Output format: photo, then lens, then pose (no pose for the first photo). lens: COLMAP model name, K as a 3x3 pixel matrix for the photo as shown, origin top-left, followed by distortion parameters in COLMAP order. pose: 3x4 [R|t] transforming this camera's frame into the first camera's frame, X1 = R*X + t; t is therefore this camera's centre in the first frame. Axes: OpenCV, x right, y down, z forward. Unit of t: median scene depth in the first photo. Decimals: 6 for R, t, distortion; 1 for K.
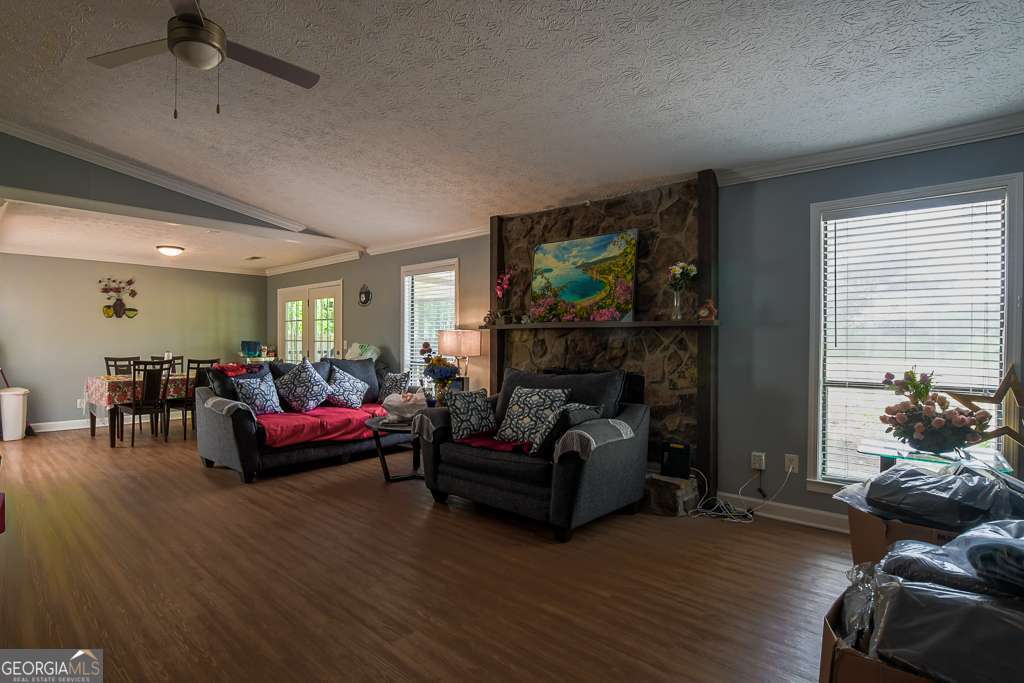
lens RADIAL K [[545.3, 0, 508.9], [0, 545.3, 347.7], [0, 0, 1]] dist [-0.022080, -0.000164]
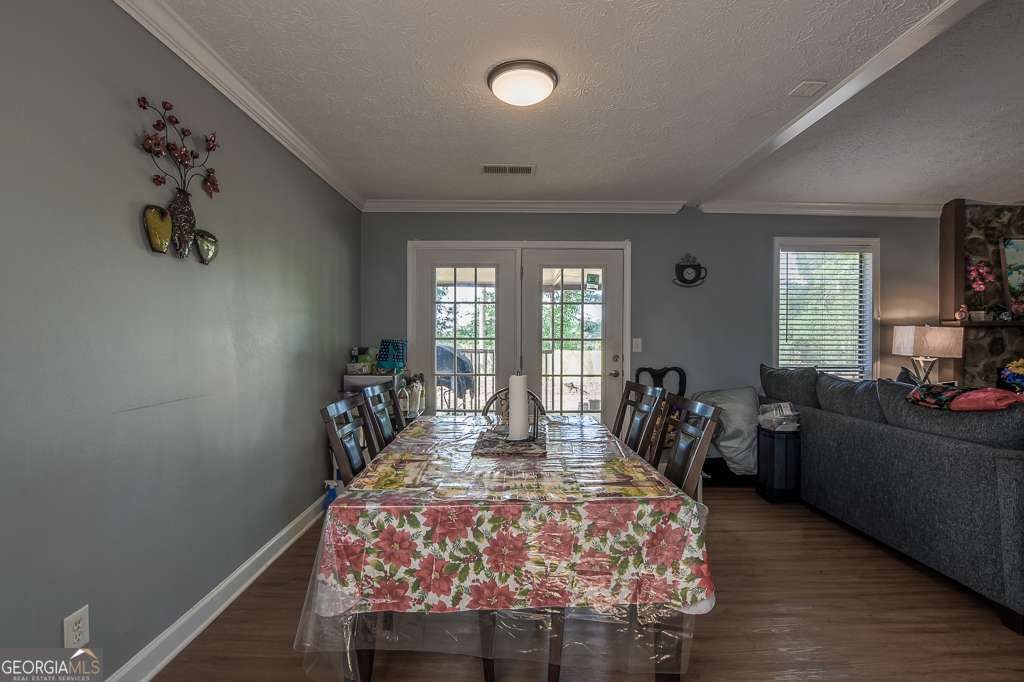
lens RADIAL K [[450.0, 0, 514.1], [0, 450.0, 340.0], [0, 0, 1]] dist [-0.015175, -0.000300]
pose [[0.718350, -0.004543, 0.695667, -1.158791], [0.008307, 0.999963, -0.002047, -0.017246], [-0.695632, 0.007249, 0.718362, 1.090146]]
